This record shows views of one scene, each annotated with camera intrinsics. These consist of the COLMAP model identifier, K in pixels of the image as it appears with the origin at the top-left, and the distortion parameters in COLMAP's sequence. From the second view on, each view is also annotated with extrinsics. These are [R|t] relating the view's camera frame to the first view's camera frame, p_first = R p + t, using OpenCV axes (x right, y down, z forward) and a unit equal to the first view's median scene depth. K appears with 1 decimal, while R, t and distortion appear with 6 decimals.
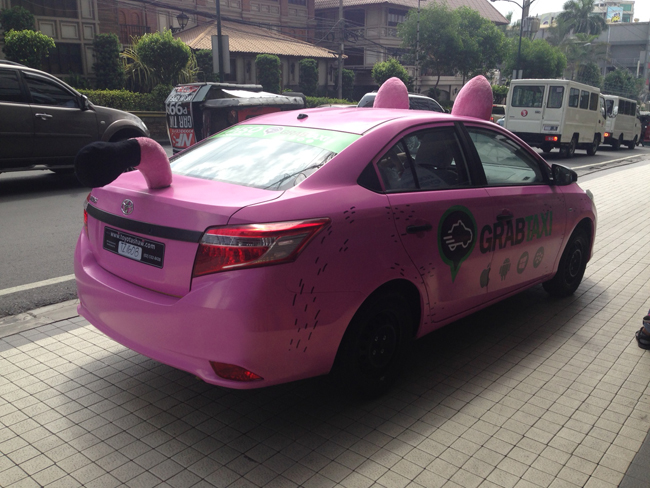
lens RADIAL K [[607.2, 0, 326.1], [0, 607.2, 248.2], [0, 0, 1]] dist [0.060007, 0.000000]
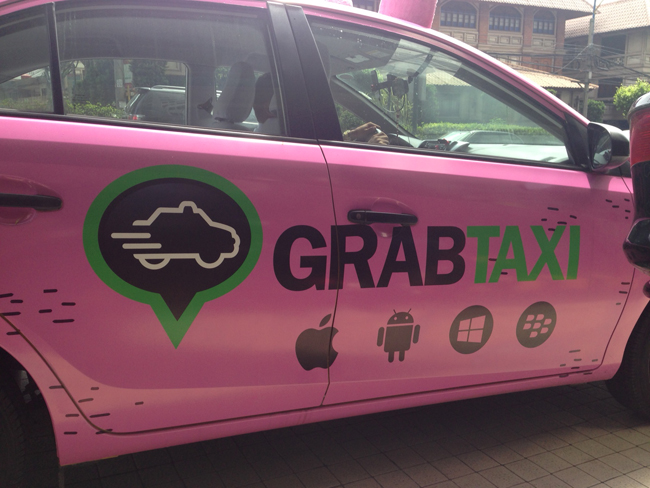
lens RADIAL K [[607.2, 0, 324.2], [0, 607.2, 238.6], [0, 0, 1]] dist [0.060007, 0.000000]
pose [[0.920086, 0.080602, -0.383334, 0.392184], [-0.109945, 0.992402, -0.055224, -0.005757], [0.375970, 0.092956, 0.921958, 0.538777]]
